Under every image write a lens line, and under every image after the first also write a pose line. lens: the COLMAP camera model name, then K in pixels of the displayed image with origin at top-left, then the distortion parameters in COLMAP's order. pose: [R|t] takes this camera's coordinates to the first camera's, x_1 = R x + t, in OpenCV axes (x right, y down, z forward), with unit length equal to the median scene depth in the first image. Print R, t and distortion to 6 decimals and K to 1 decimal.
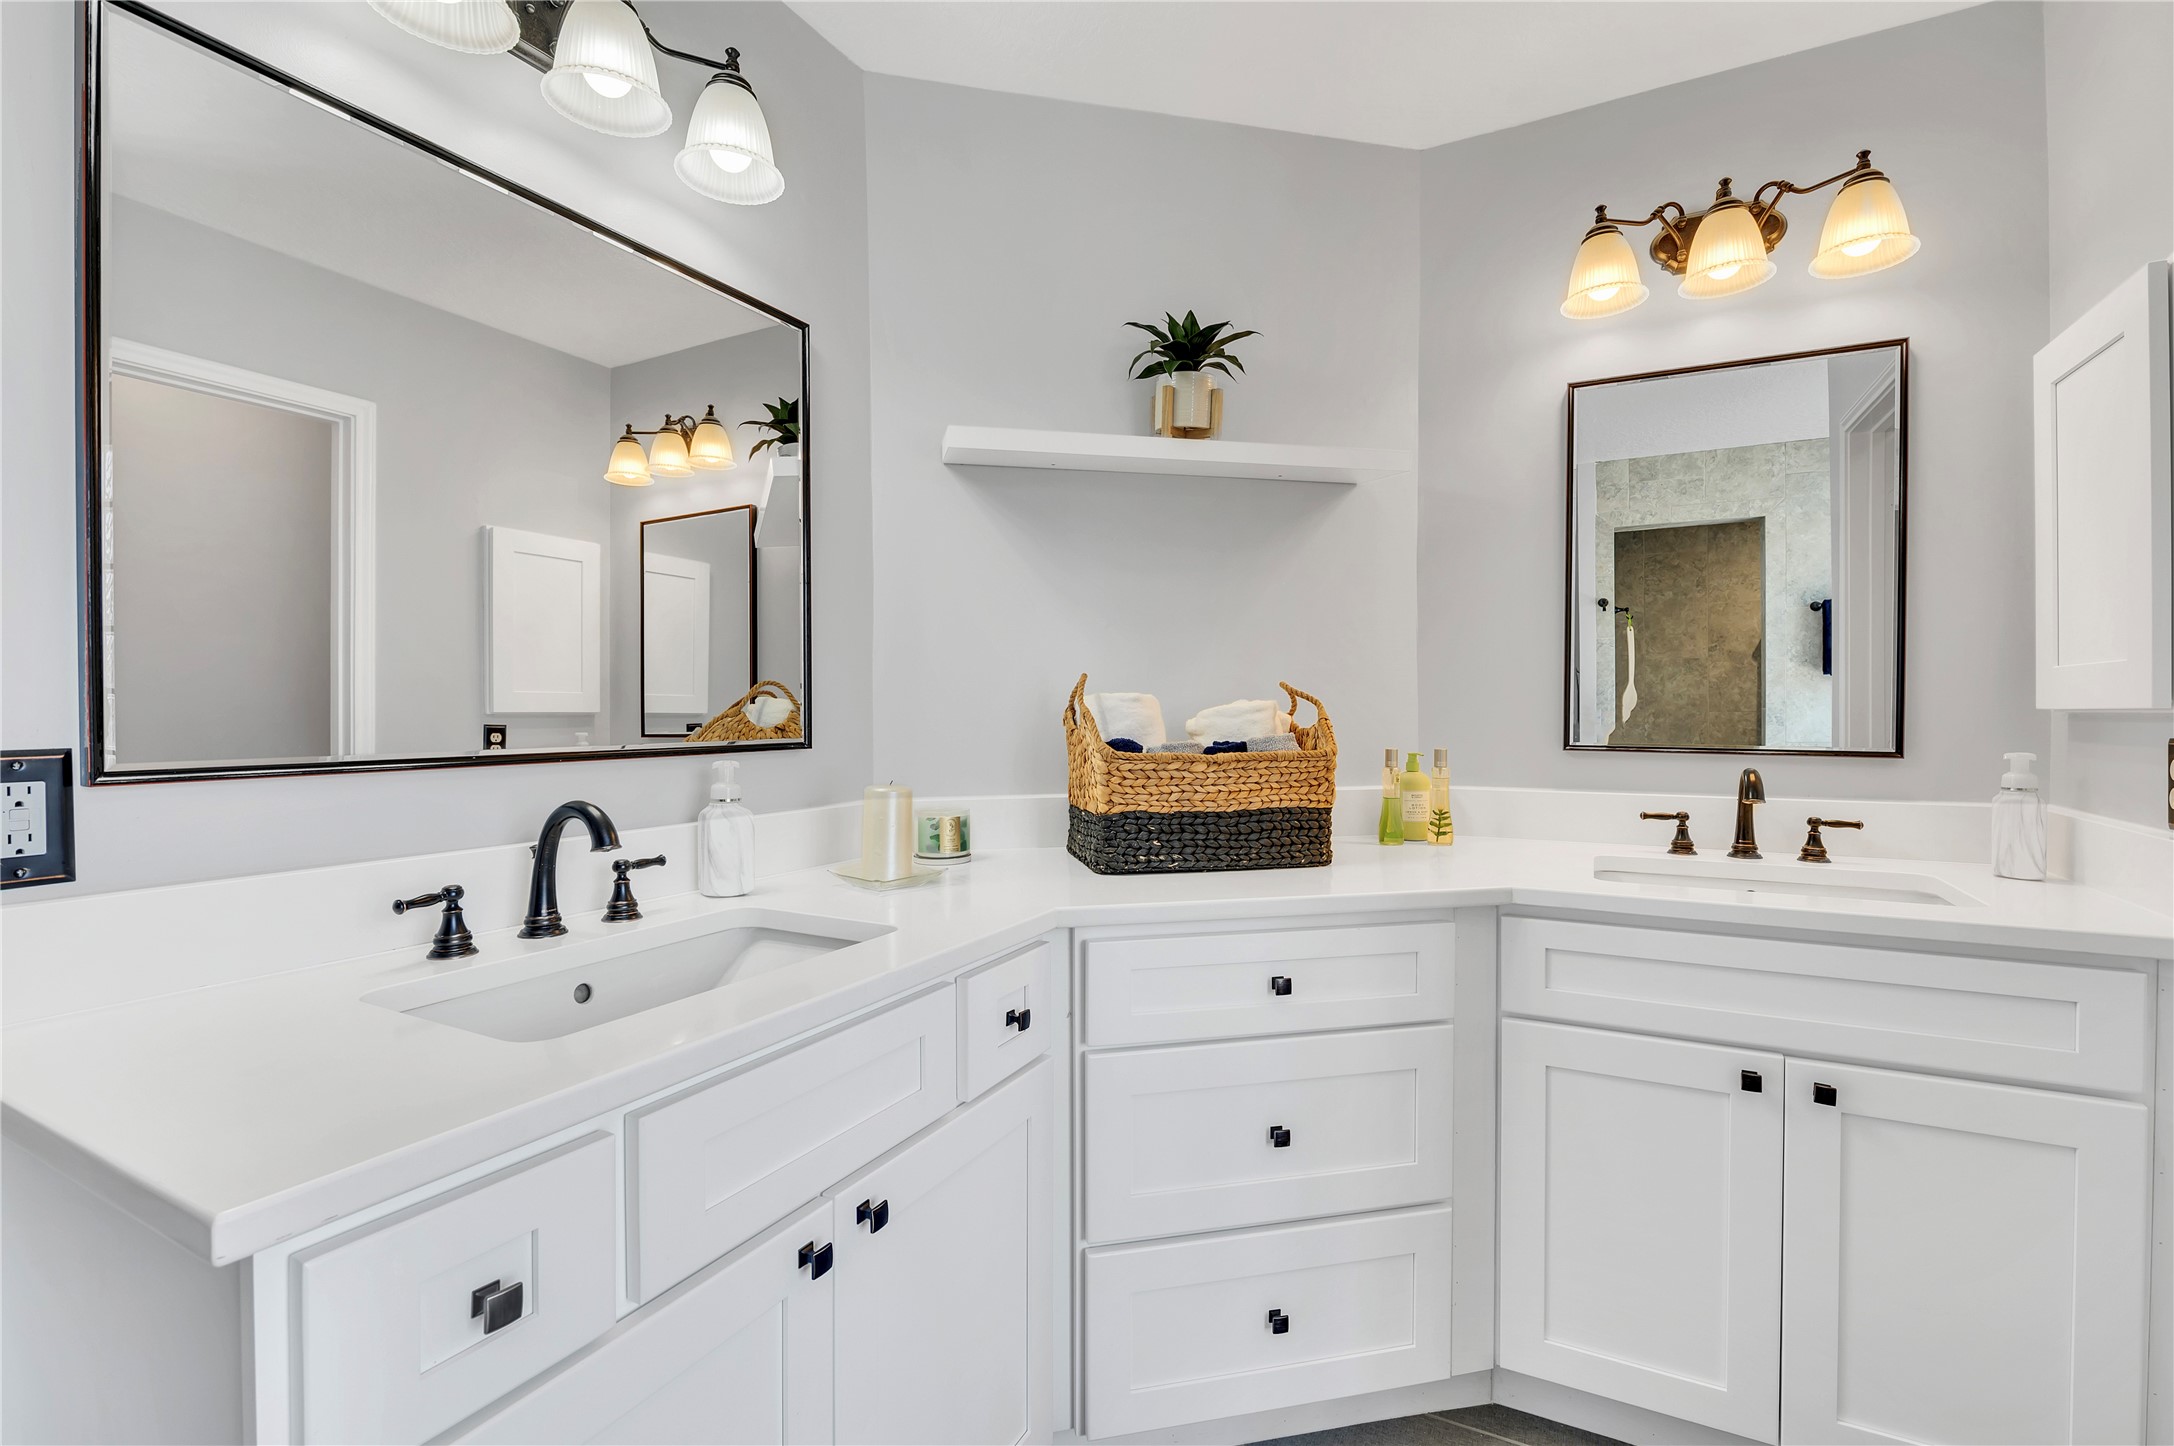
lens RADIAL K [[931.6, 0, 1113.7], [0, 931.6, 719.6], [0, 0, 1]] dist [-0.009389, 0.000098]
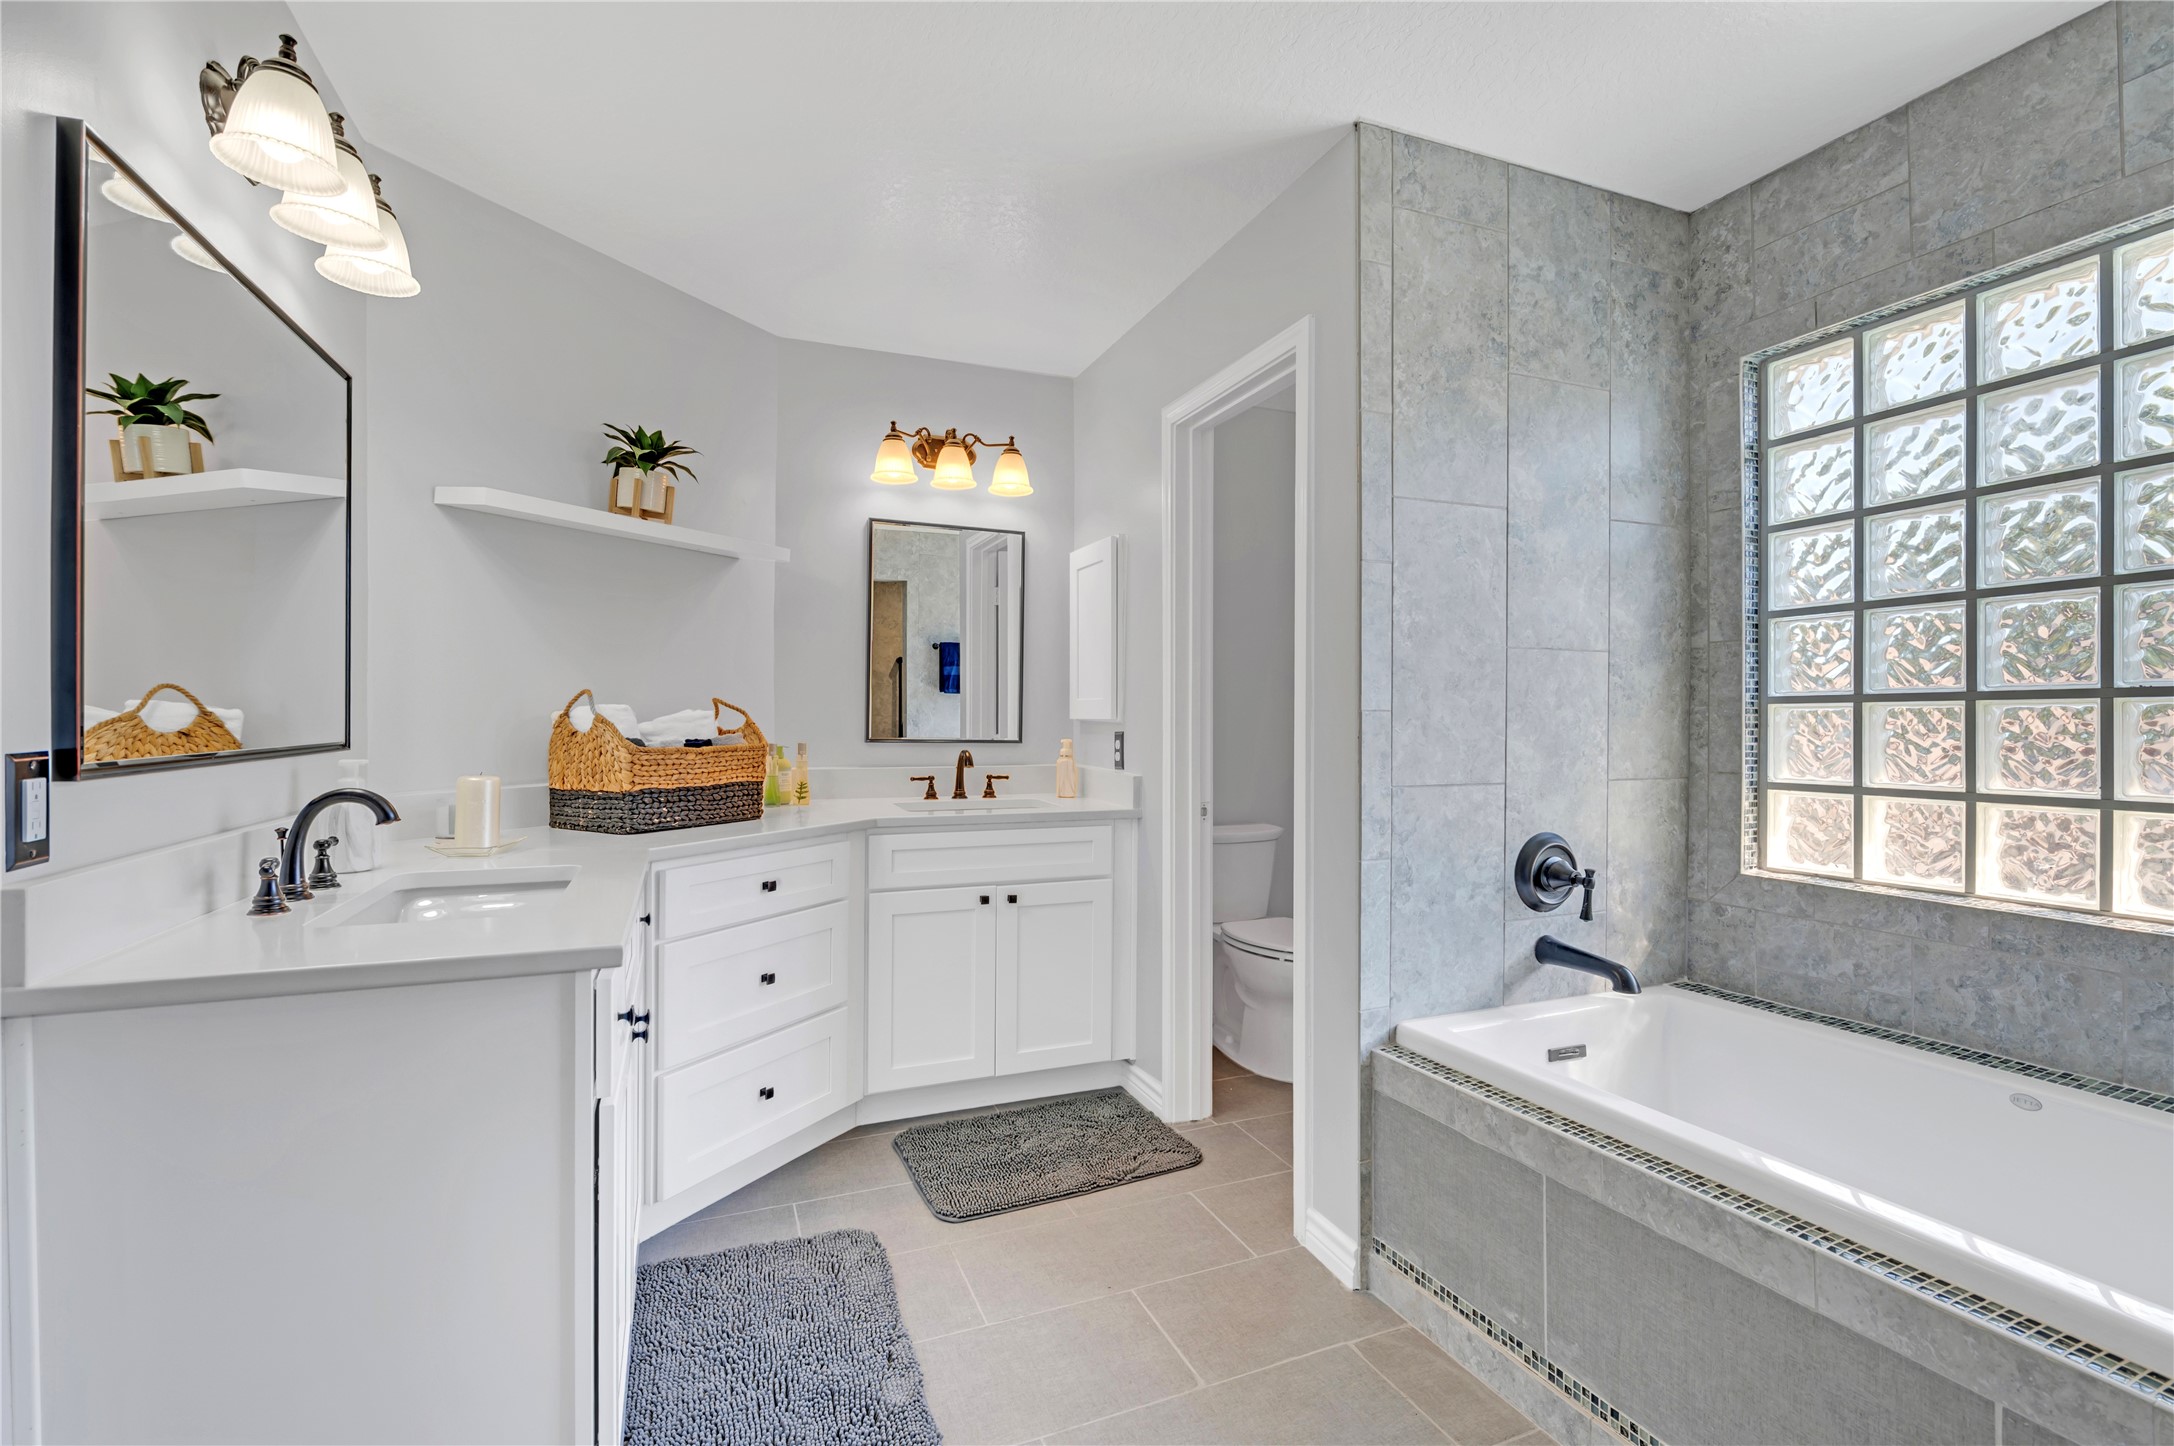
lens RADIAL K [[968.0, 0, 1097.4], [0, 968.0, 717.4], [0, 0, 1]] dist [-0.004431, -0.000149]
pose [[0.639003, 0.004036, 0.769193, -0.641804], [-0.000980, 0.999990, -0.004432, -0.004205], [-0.769203, 0.002078, 0.639001, -0.451509]]
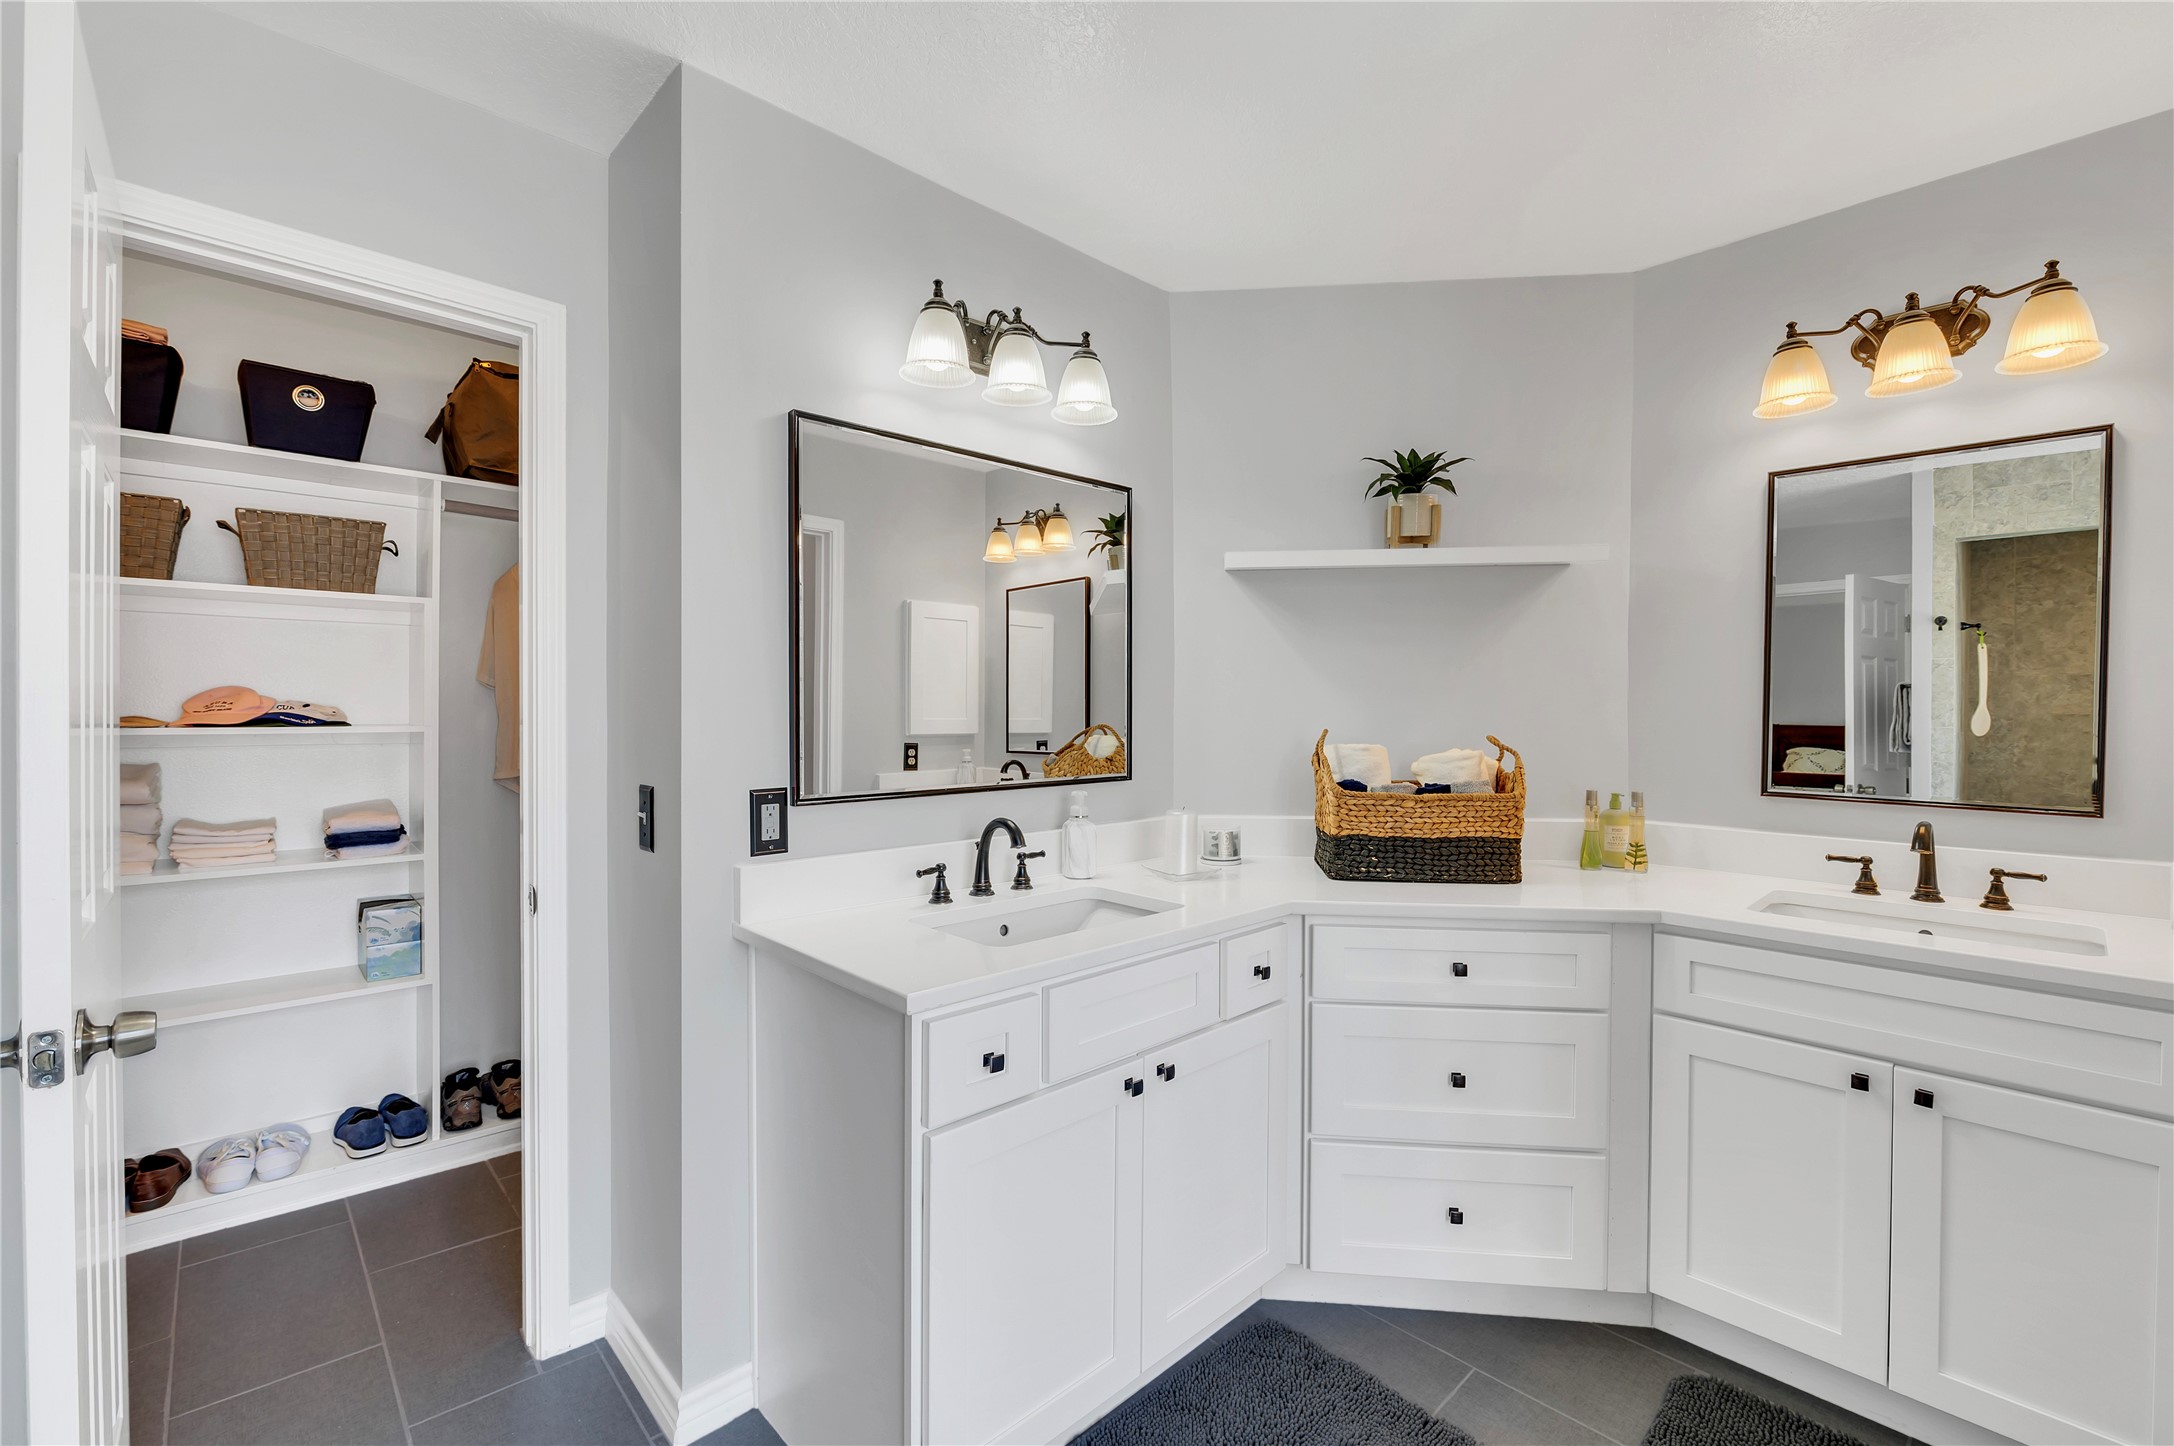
lens RADIAL K [[931.6, 0, 1113.7], [0, 931.6, 719.6], [0, 0, 1]] dist [-0.009389, 0.000098]
pose [[0.946692, 0.008532, -0.322029, 0.113597], [-0.006736, 0.999955, 0.006692, -0.071743], [0.322071, -0.004166, 0.946706, -0.377080]]
